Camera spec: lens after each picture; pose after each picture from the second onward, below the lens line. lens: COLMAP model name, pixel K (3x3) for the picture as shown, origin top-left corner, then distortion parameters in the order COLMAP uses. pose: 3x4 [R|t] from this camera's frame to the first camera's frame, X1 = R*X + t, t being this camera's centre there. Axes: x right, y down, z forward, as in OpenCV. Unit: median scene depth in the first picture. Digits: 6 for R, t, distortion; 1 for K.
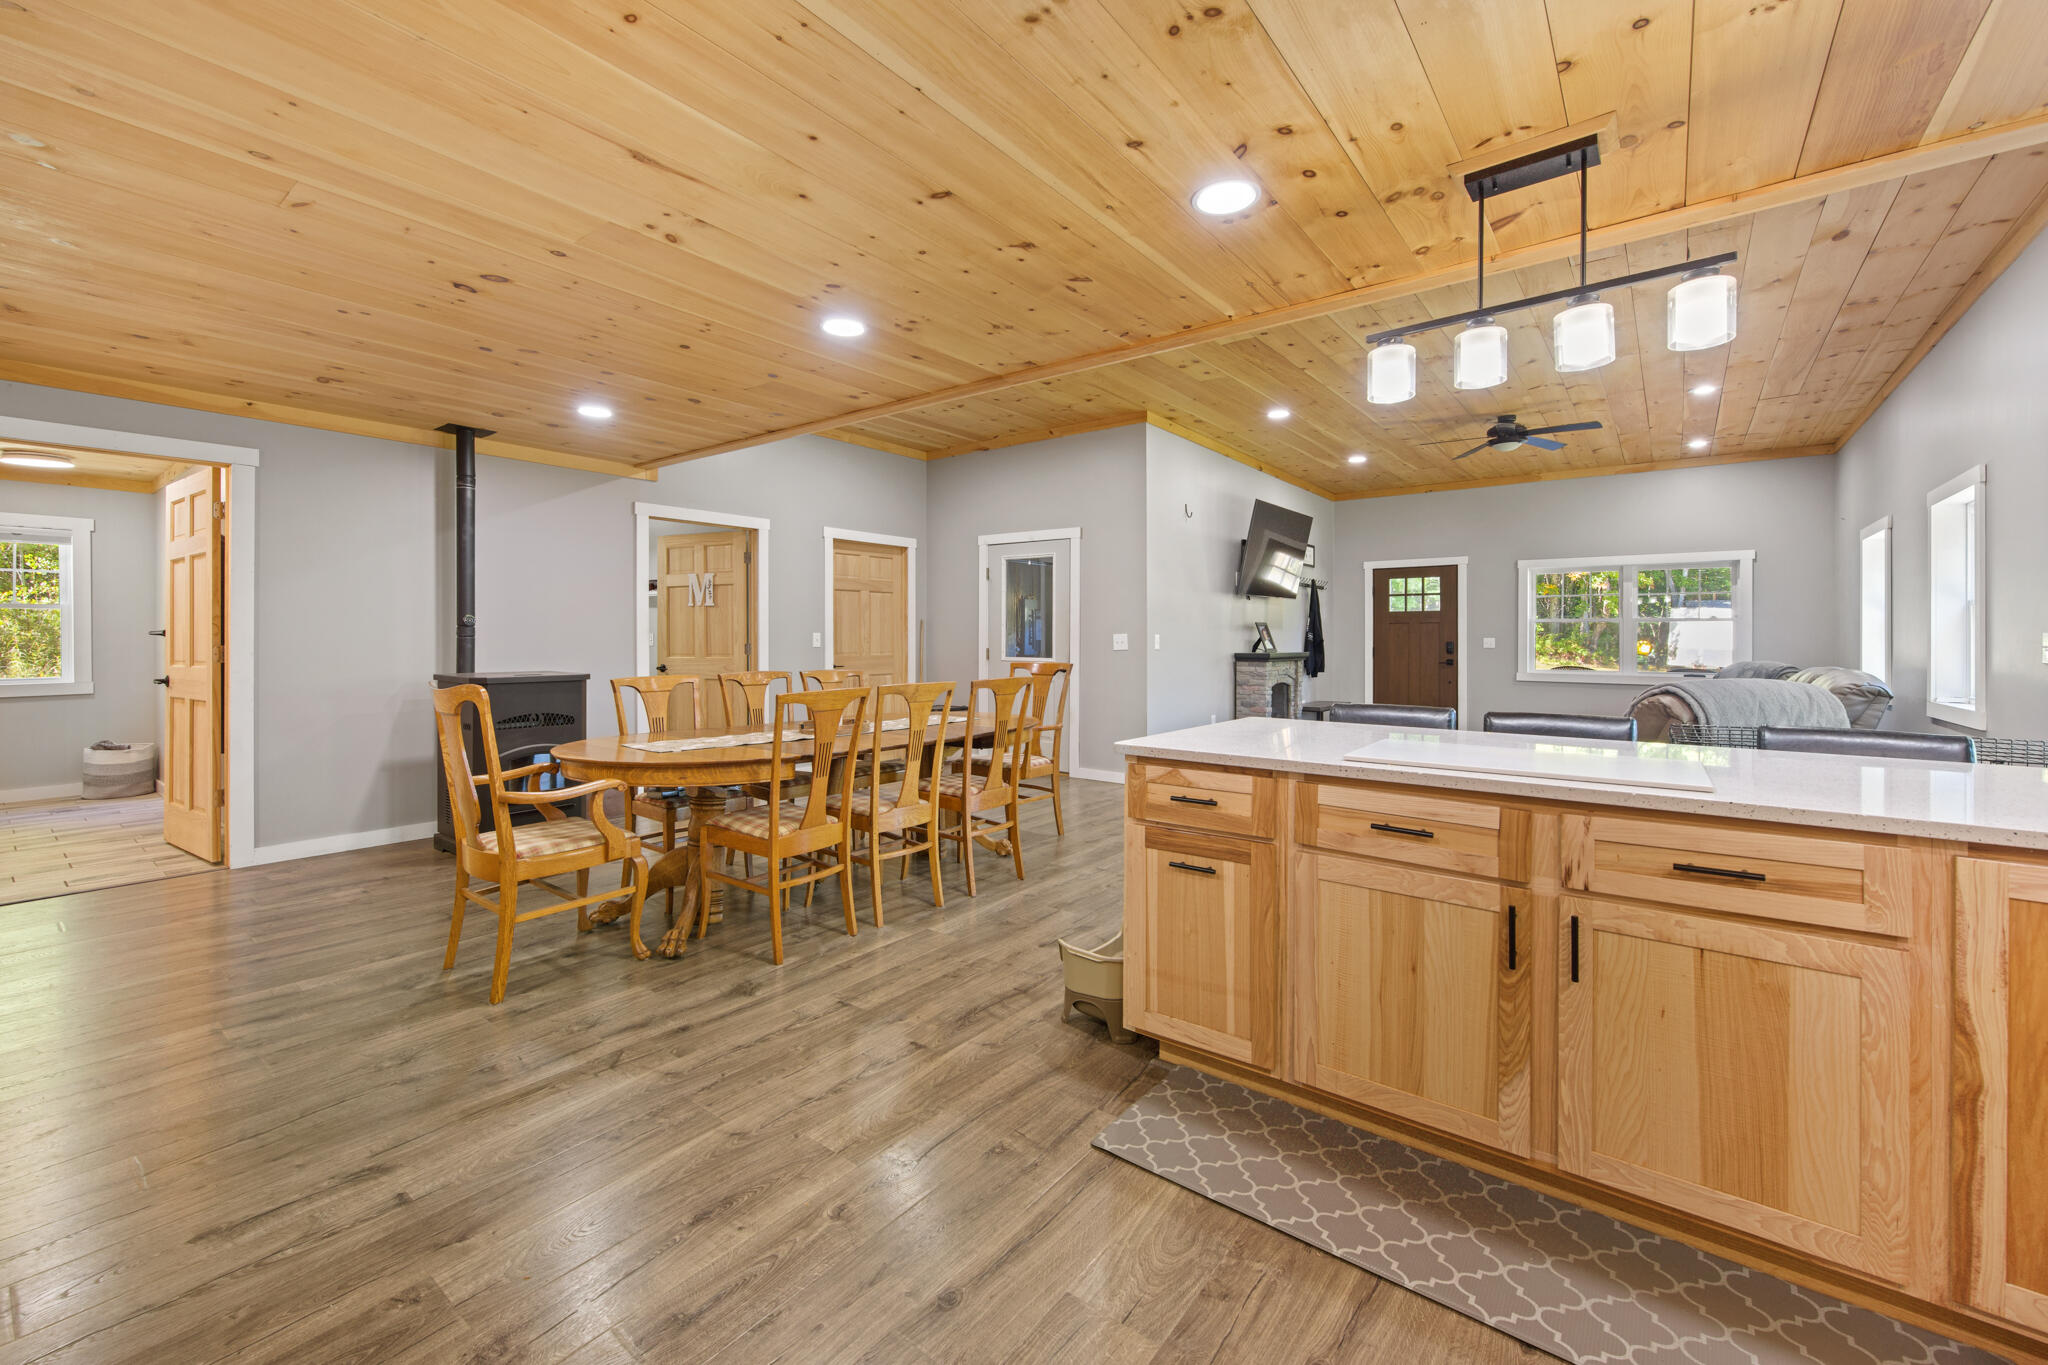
lens RADIAL K [[823.8, 0, 1010.5], [0, 823.8, 639.5], [0, 0, 1]] dist [-0.002051, 0.000847]
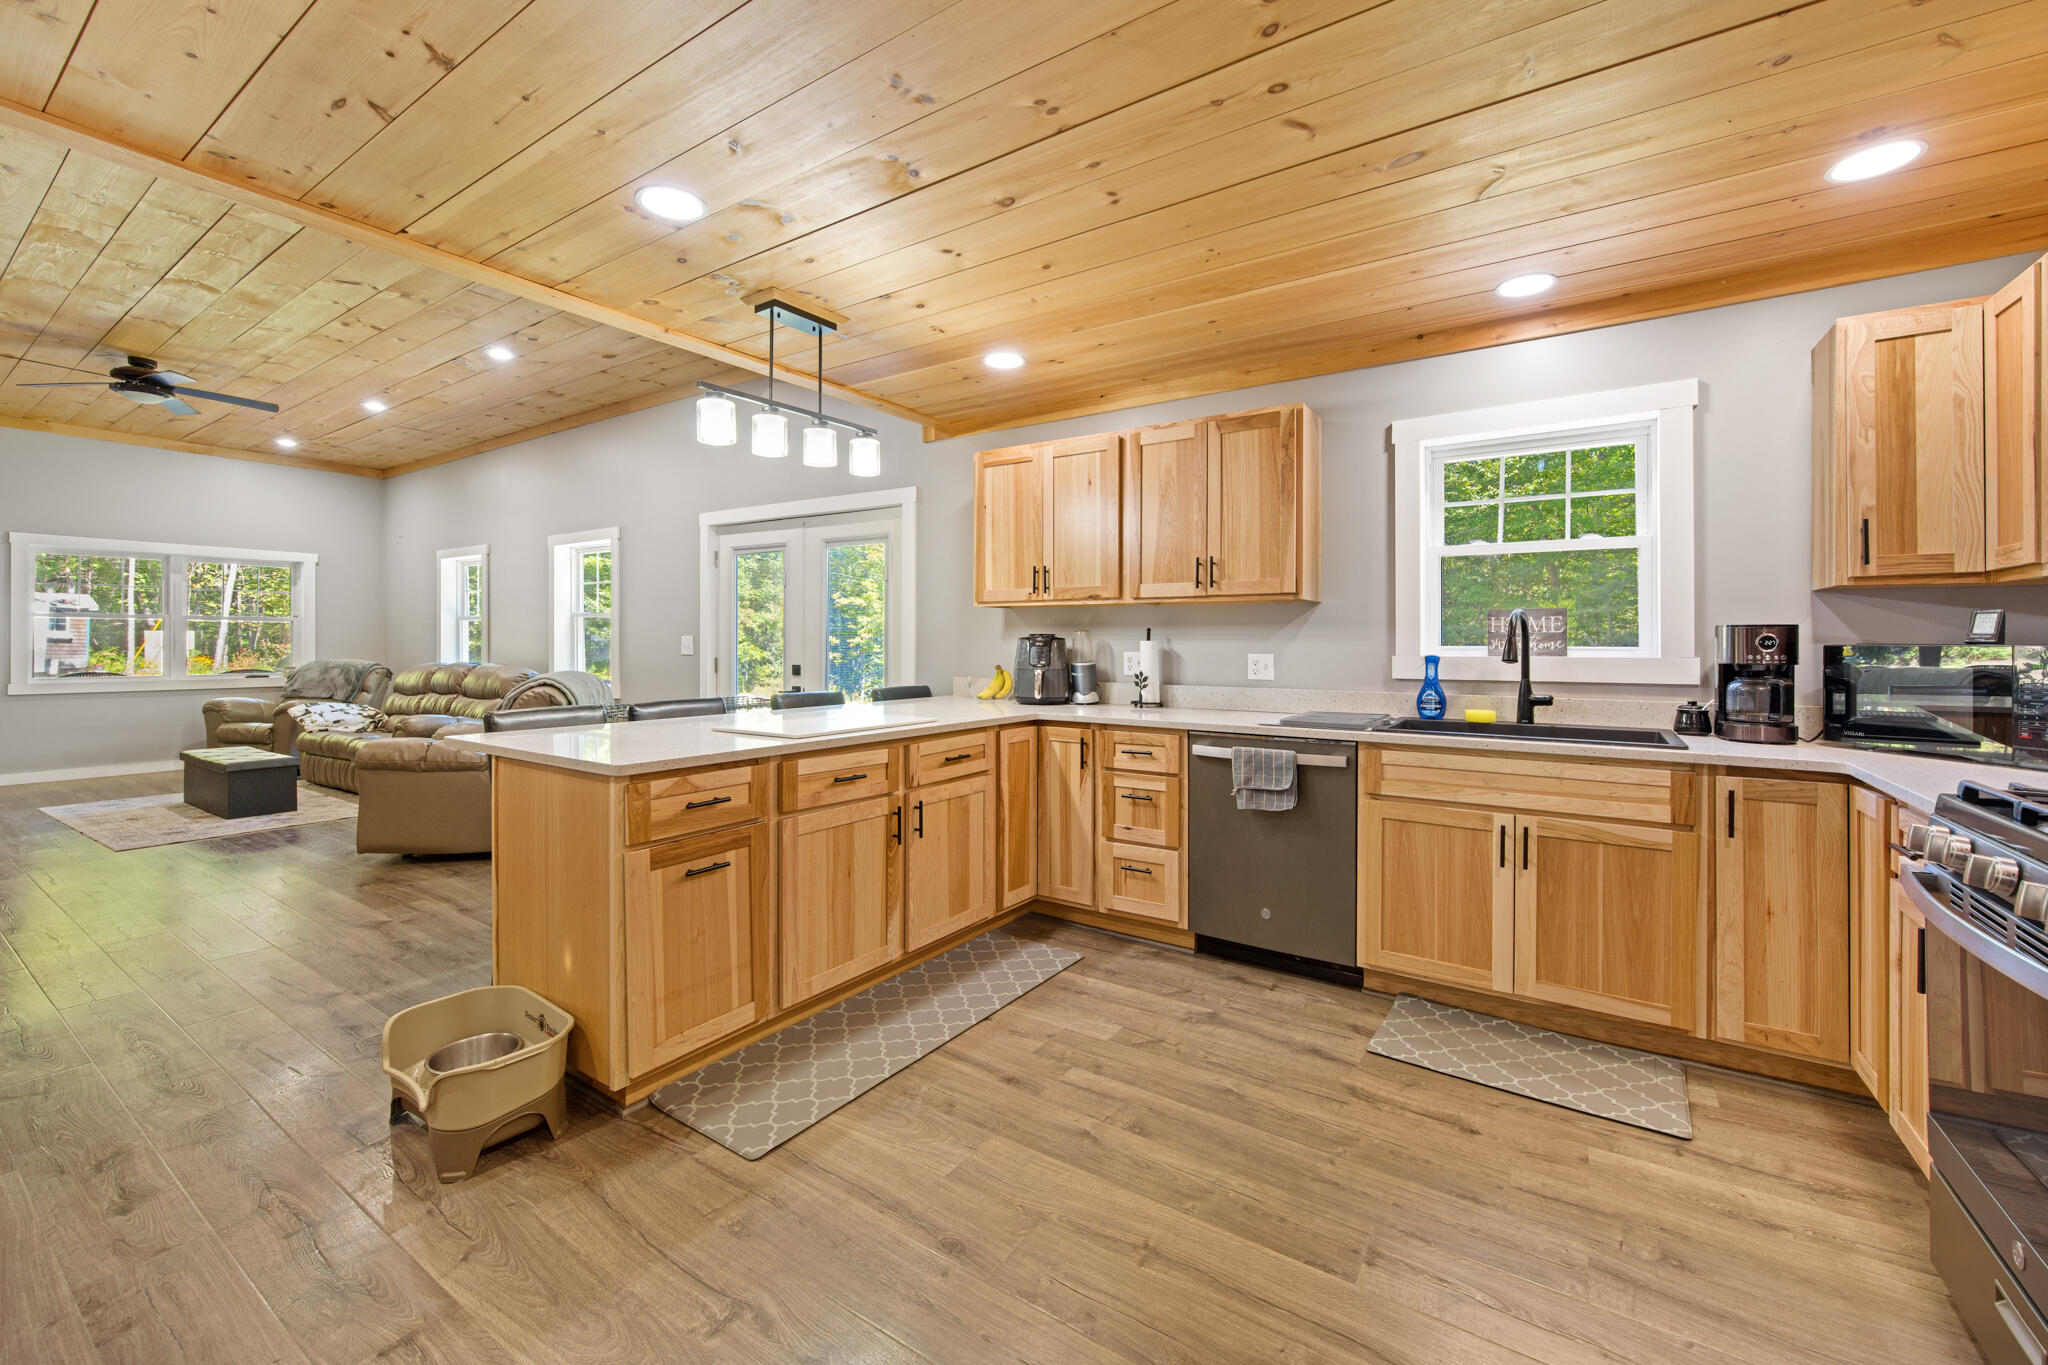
lens RADIAL K [[823.8, 0, 1021.9], [0, 823.8, 637.5], [0, 0, 1]] dist [-0.002051, 0.000847]
pose [[-0.063027, 0.000846, 0.998011, -0.842249], [-0.000745, 0.999999, -0.000895, -0.008811], [-0.998012, -0.000800, -0.063026, 0.695148]]
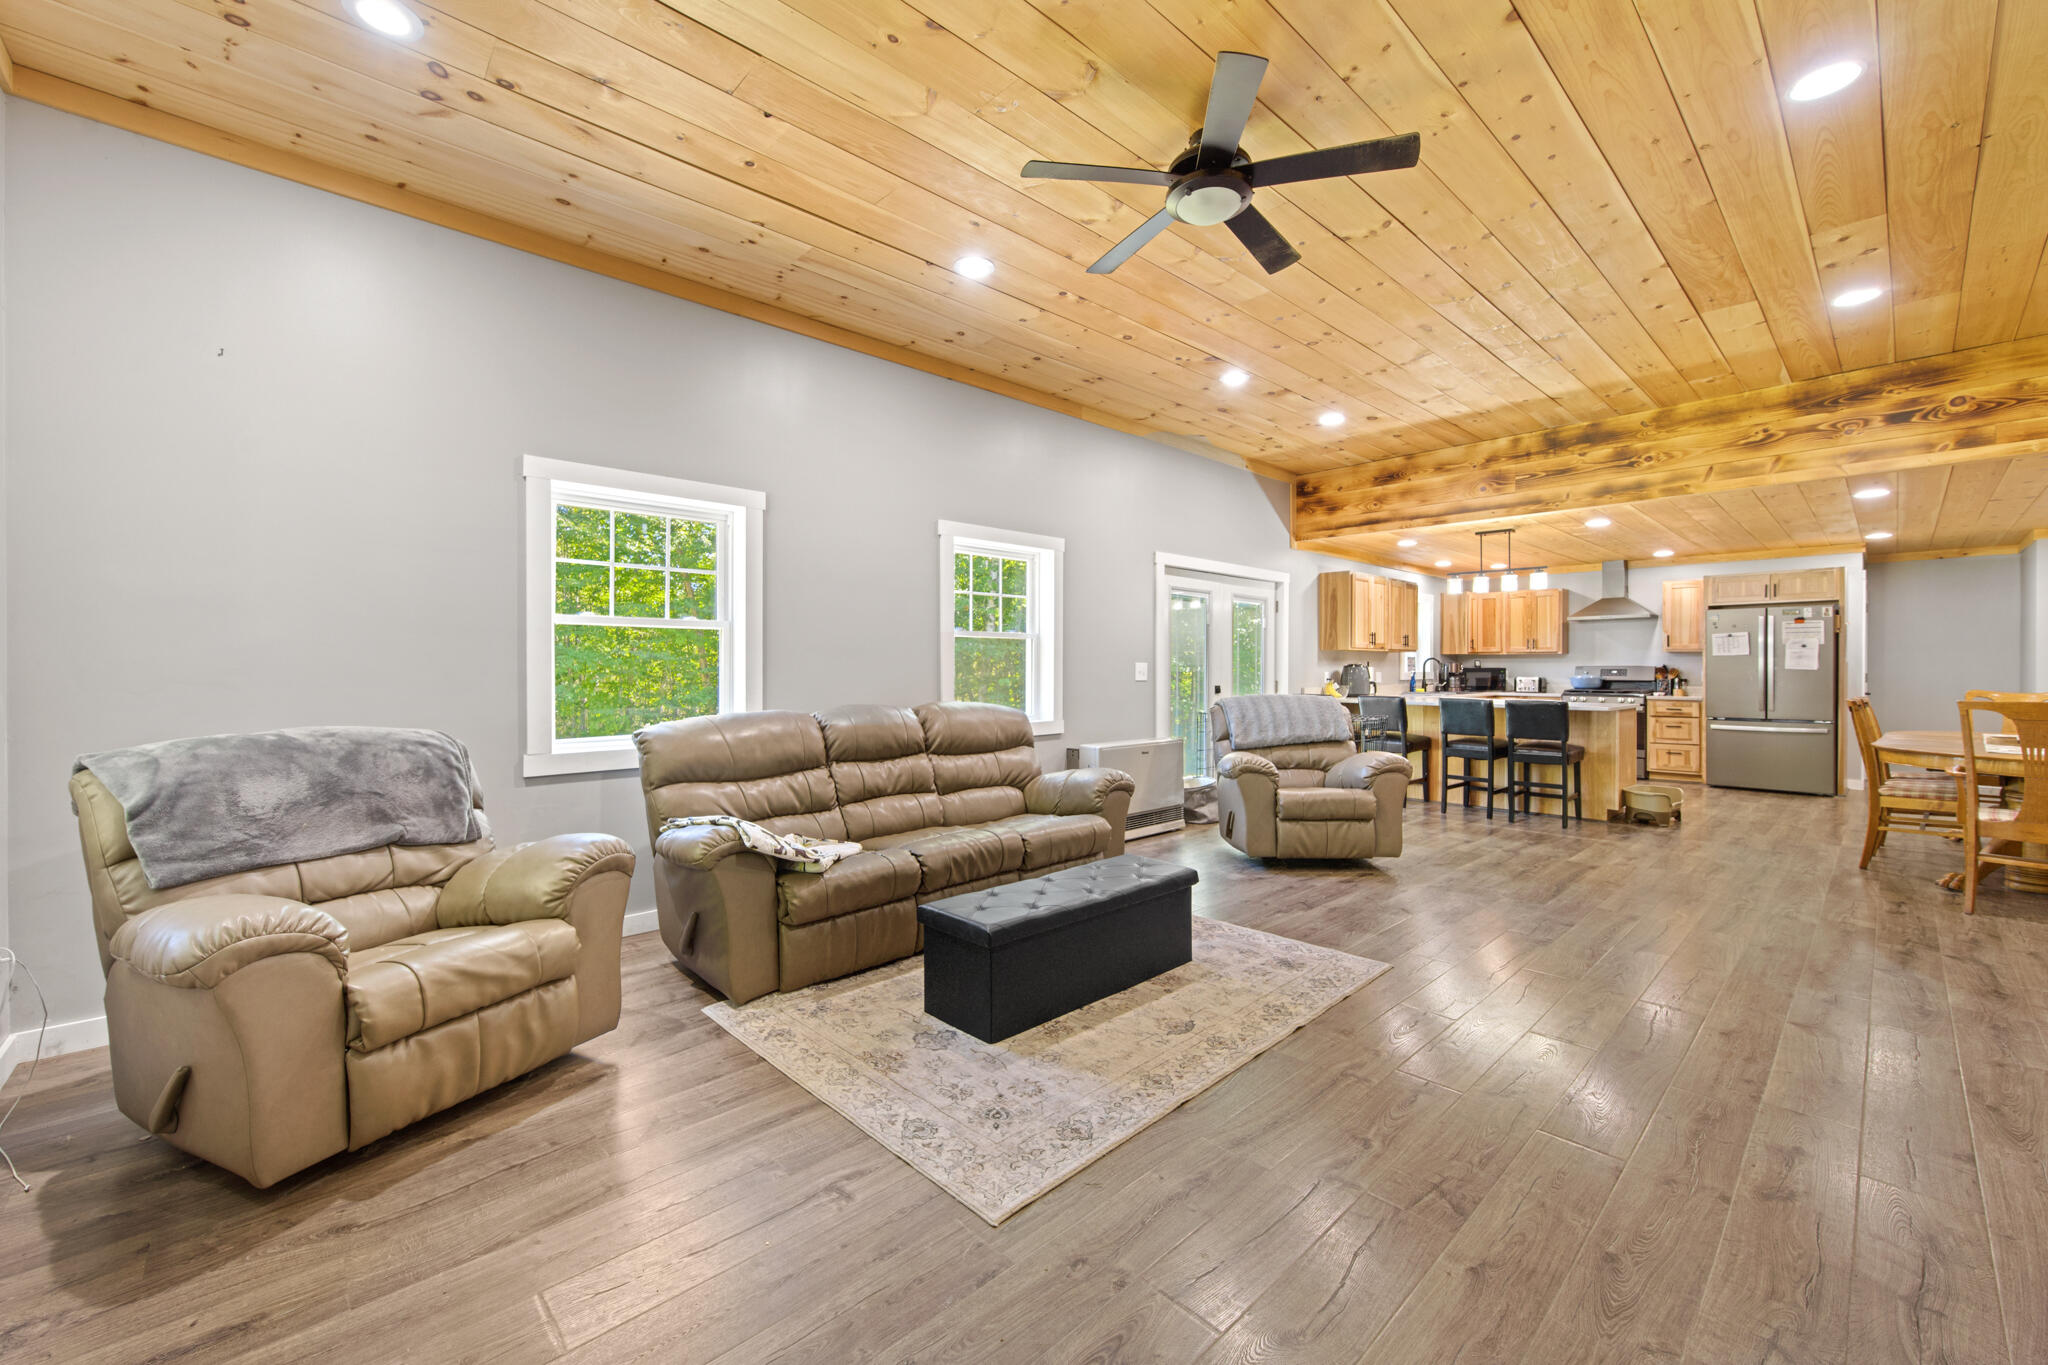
lens RADIAL K [[823.8, 0, 1016.4], [0, 823.8, 670.0], [0, 0, 1]] dist [-0.002051, 0.000847]
pose [[-0.986277, -0.004336, 0.165045, 1.950009], [-0.003360, 0.999975, 0.006197, -0.008500], [-0.165067, 0.005558, -0.986267, 4.610598]]
